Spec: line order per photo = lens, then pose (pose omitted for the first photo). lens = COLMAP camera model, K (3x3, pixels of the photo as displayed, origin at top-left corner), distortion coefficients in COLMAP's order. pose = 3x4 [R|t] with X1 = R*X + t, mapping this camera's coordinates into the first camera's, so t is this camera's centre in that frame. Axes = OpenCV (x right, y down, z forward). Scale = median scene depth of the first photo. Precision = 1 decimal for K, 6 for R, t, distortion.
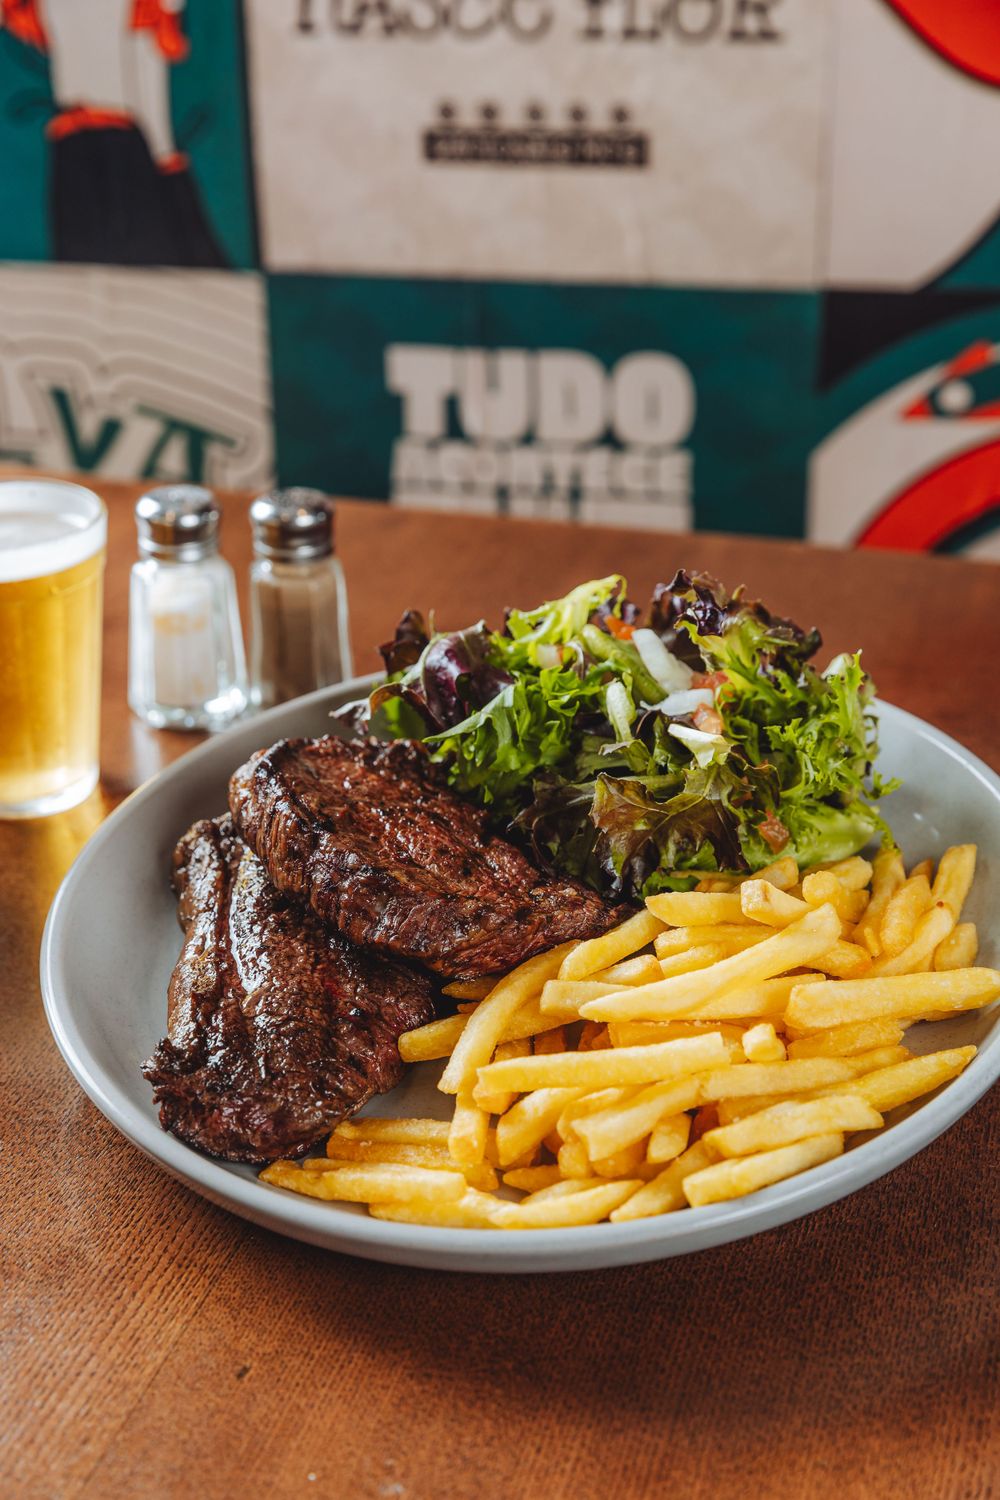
lens RADIAL K [[2235.6, 0, 500.0], [0, 2235.6, 750.0], [0, 0, 1]] dist [-0.013639, 0.004625]
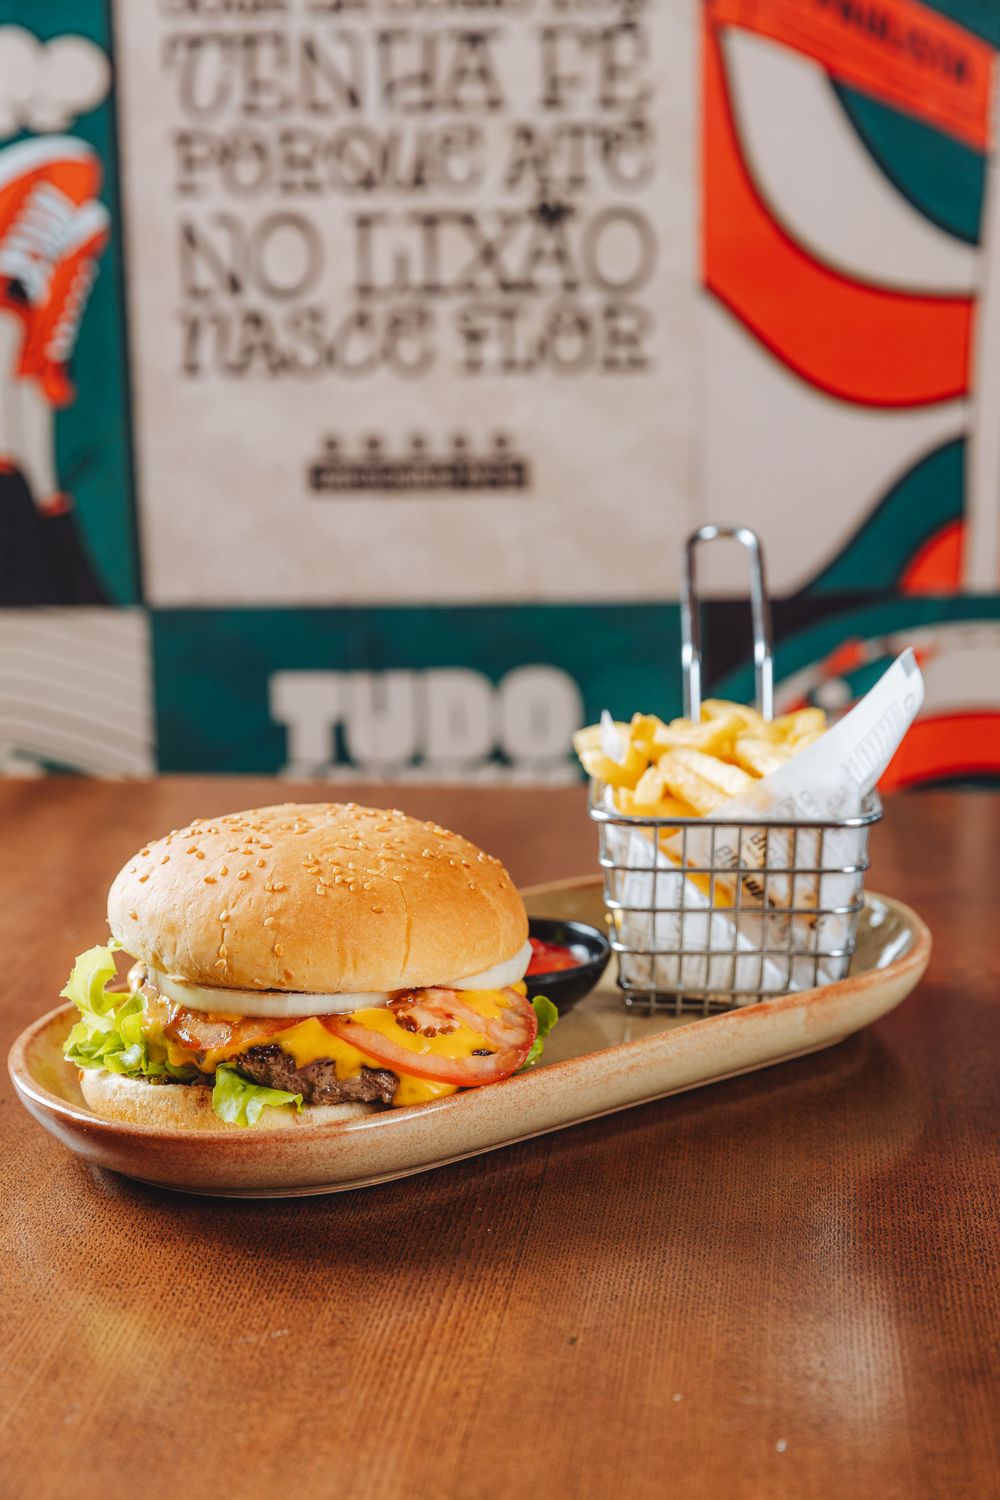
lens RADIAL K [[2482.5, 0, 500.0], [0, 2482.5, 750.0], [0, 0, 1]] dist [-0.032444, -0.043423]
pose [[0.985348, -0.041231, 0.165495, -0.298440], [0.077728, 0.972273, -0.220555, 0.234150], [-0.151813, 0.230187, 0.961232, -0.183289]]
